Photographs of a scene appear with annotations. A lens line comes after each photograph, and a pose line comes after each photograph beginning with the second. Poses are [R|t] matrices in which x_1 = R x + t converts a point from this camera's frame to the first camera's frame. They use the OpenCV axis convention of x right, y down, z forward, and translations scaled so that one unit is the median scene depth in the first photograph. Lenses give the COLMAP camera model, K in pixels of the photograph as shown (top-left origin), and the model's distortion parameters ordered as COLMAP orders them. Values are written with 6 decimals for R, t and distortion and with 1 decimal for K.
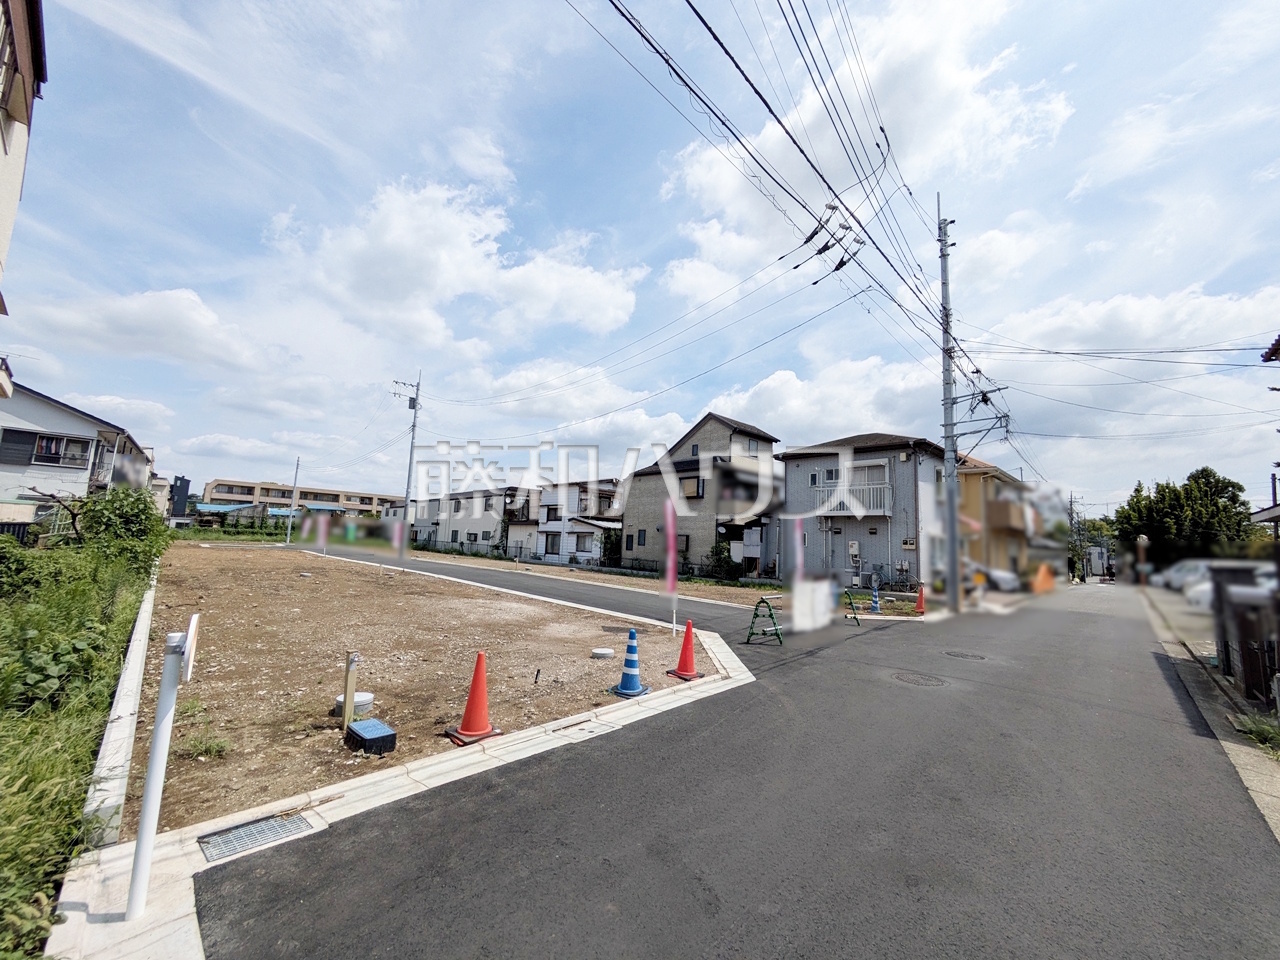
lens RADIAL K [[510.2, 0, 640.0], [0, 510.2, 480.0], [0, 0, 1]] dist [0.003419, 0.000804]
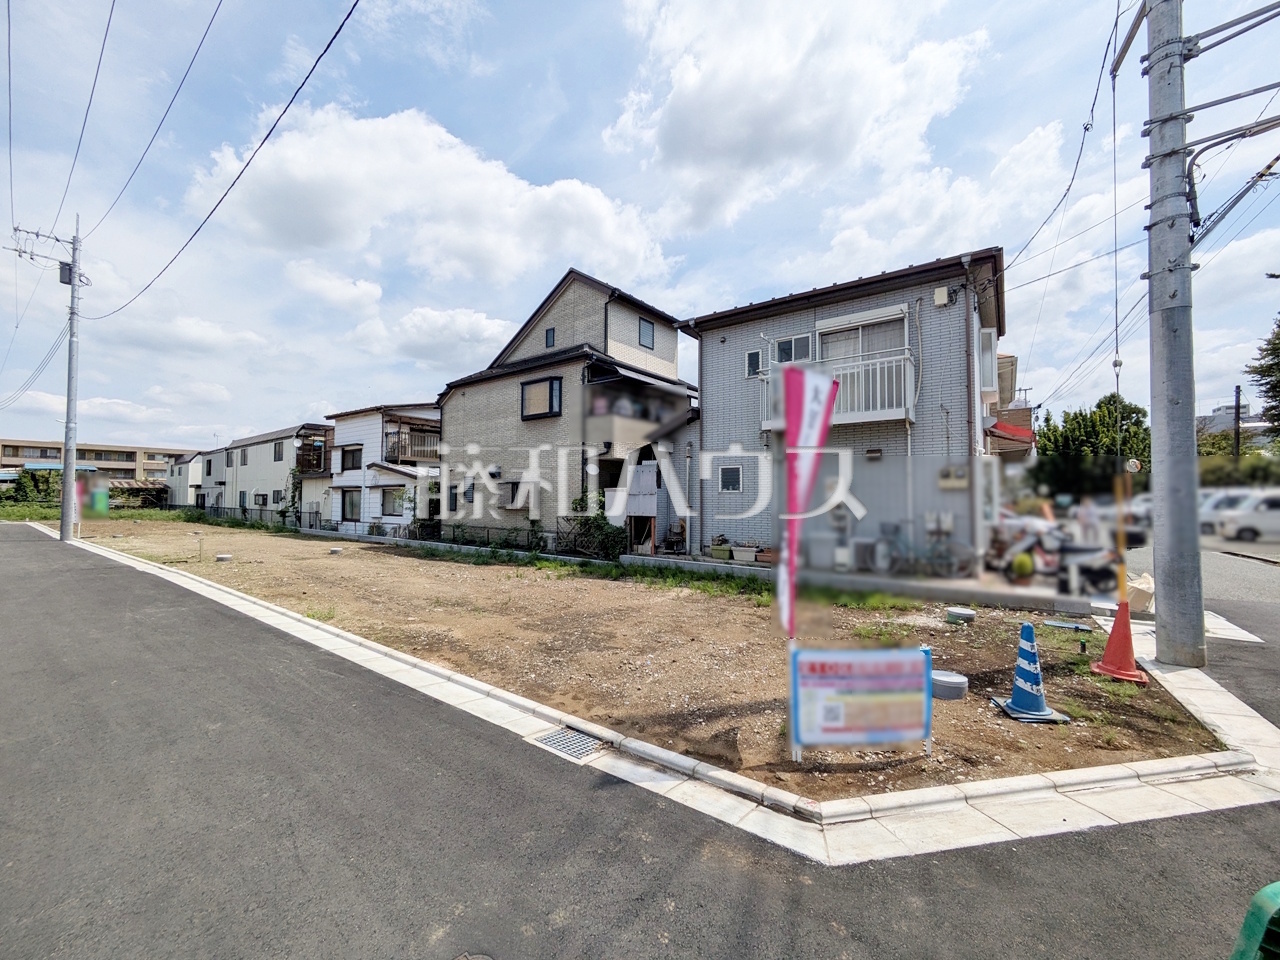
lens RADIAL K [[511.1, 0, 646.8], [0, 511.1, 480.2], [0, 0, 1]] dist [0.001851, 0.000090]
pose [[0.982492, -0.038675, 0.182247, 0.095312], [0.021177, 0.995059, 0.096999, 0.046074], [-0.185098, -0.091441, 0.978457, 0.356581]]
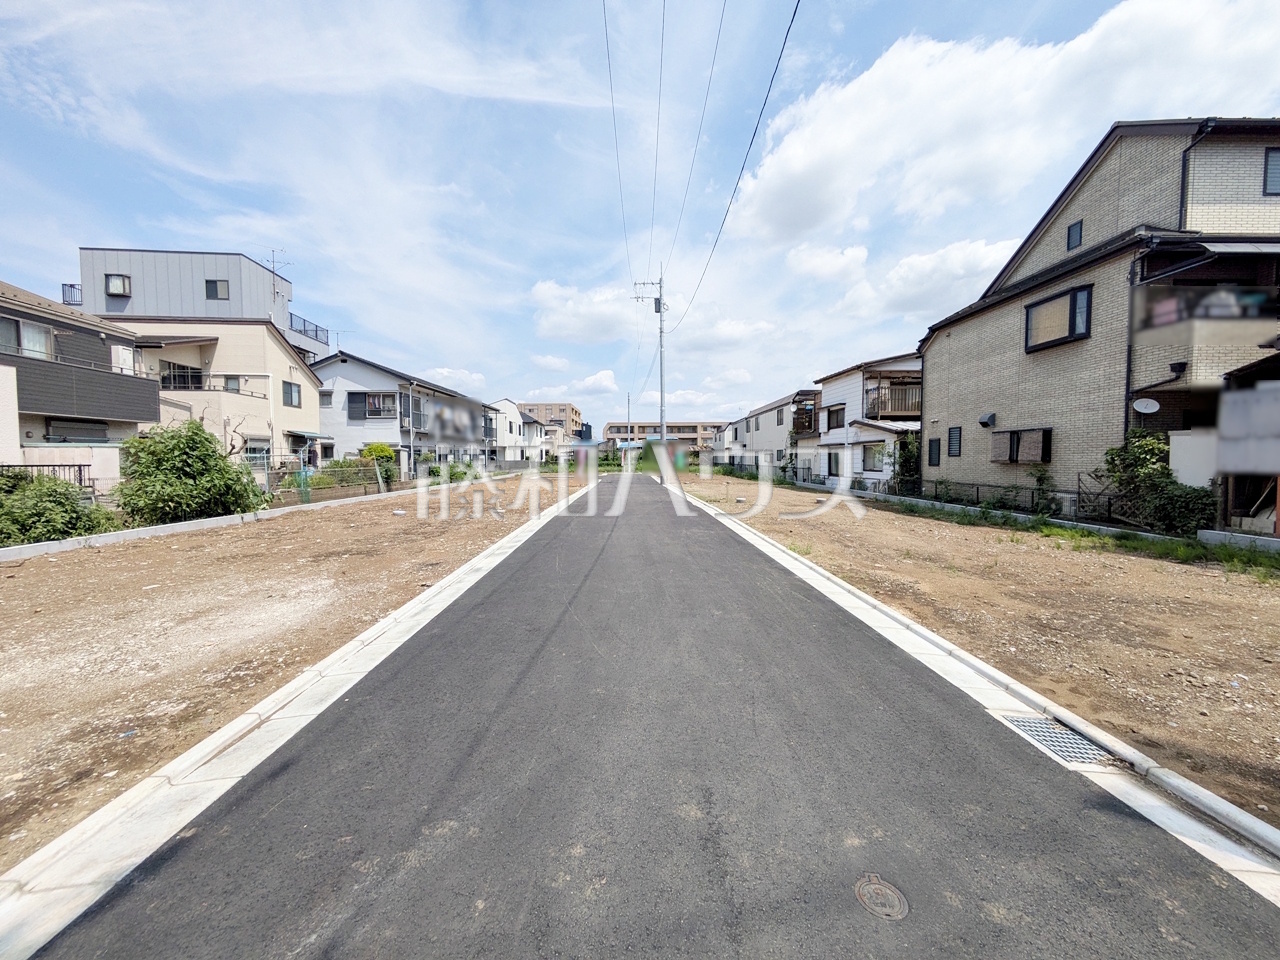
lens RADIAL K [[510.2, 0, 640.0], [0, 510.2, 480.0], [0, 0, 1]] dist [0.003419, 0.000804]
pose [[0.752345, -0.023960, -0.658334, 0.102634], [0.122605, 0.986971, 0.104193, 0.053194], [0.647260, -0.159104, 0.745480, 0.360621]]
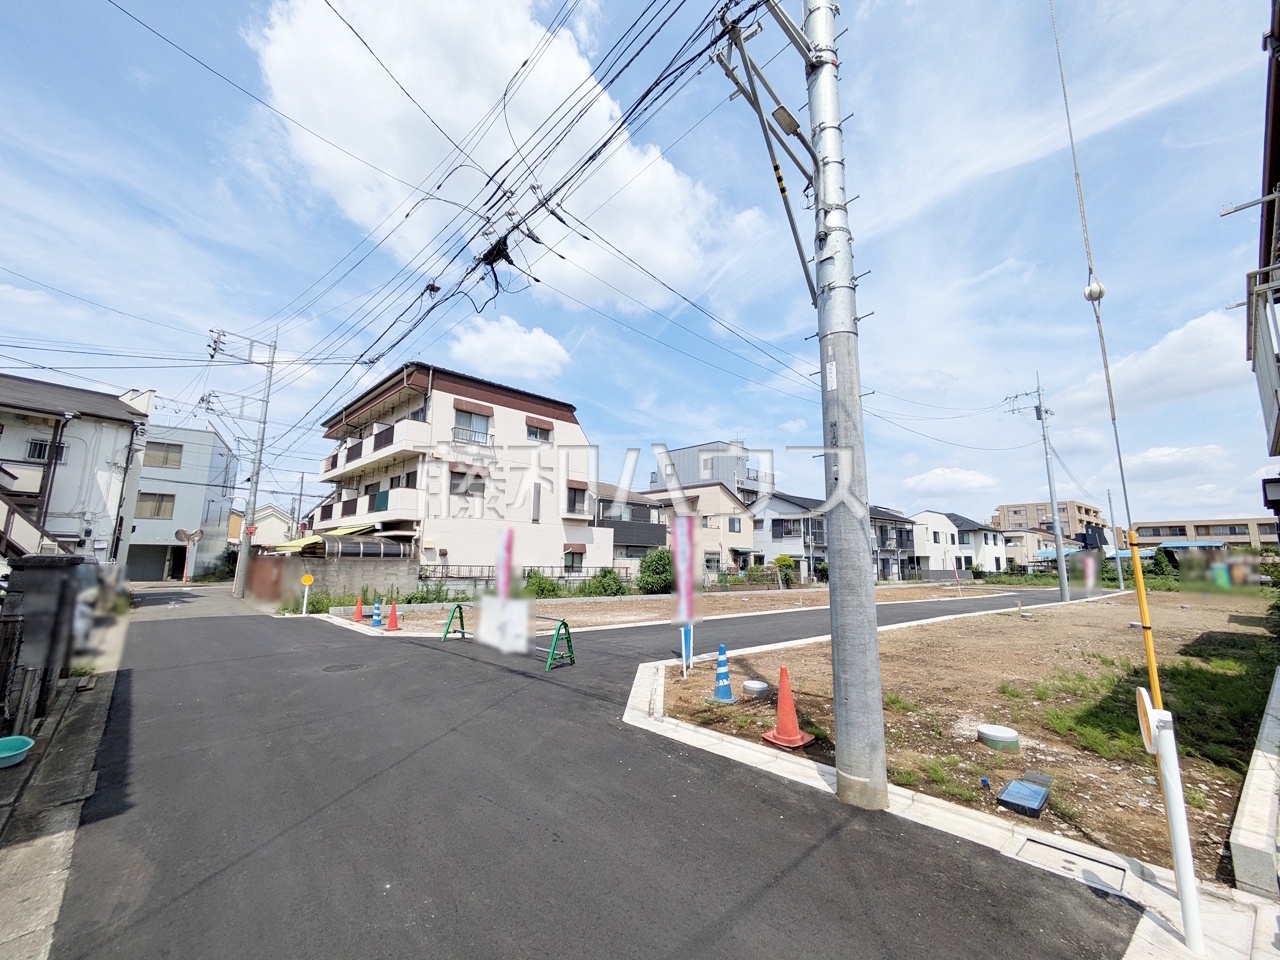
lens RADIAL K [[508.5, 0, 641.4], [0, 508.5, 484.2], [0, 0, 1]] dist [0.000364, 0.000358]
pose [[-0.054166, -0.197889, -0.978727, 0.439013], [0.106544, 0.973425, -0.202713, 0.071764], [0.992831, -0.115258, -0.031643, 0.443856]]
